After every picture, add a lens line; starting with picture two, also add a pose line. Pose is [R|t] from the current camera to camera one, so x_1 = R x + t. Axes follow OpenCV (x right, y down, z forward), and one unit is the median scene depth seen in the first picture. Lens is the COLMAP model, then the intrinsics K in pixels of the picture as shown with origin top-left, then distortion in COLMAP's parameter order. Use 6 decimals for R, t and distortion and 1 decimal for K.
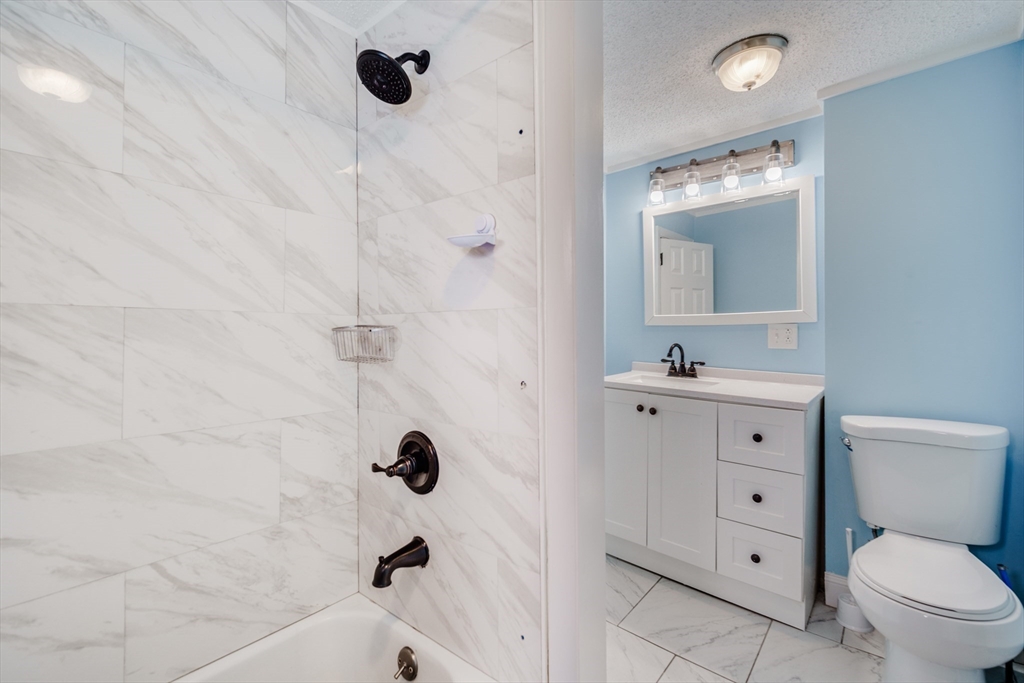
lens RADIAL K [[454.0, 0, 512.8], [0, 454.0, 334.8], [0, 0, 1]] dist [0.001438, -0.000034]
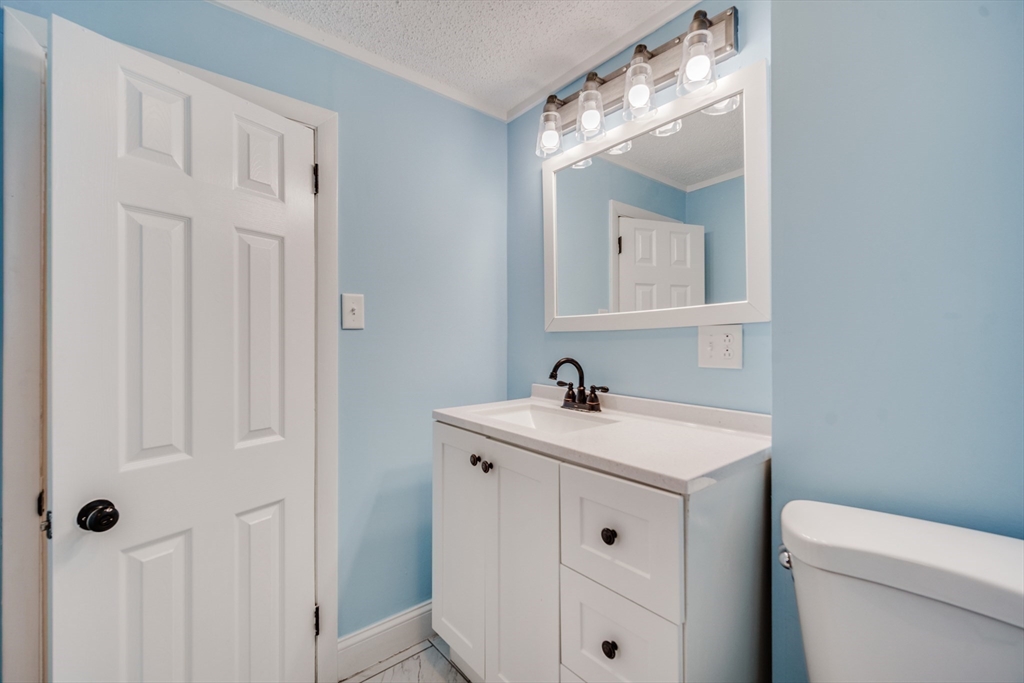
lens RADIAL K [[448.0, 0, 509.2], [0, 448.0, 349.8], [0, 0, 1]] dist [0.000045, -0.000252]
pose [[0.986947, 0.002102, -0.161033, 0.382284], [-0.001817, 0.999997, 0.001916, 0.005920], [0.161036, -0.001598, 0.986947, 0.349511]]
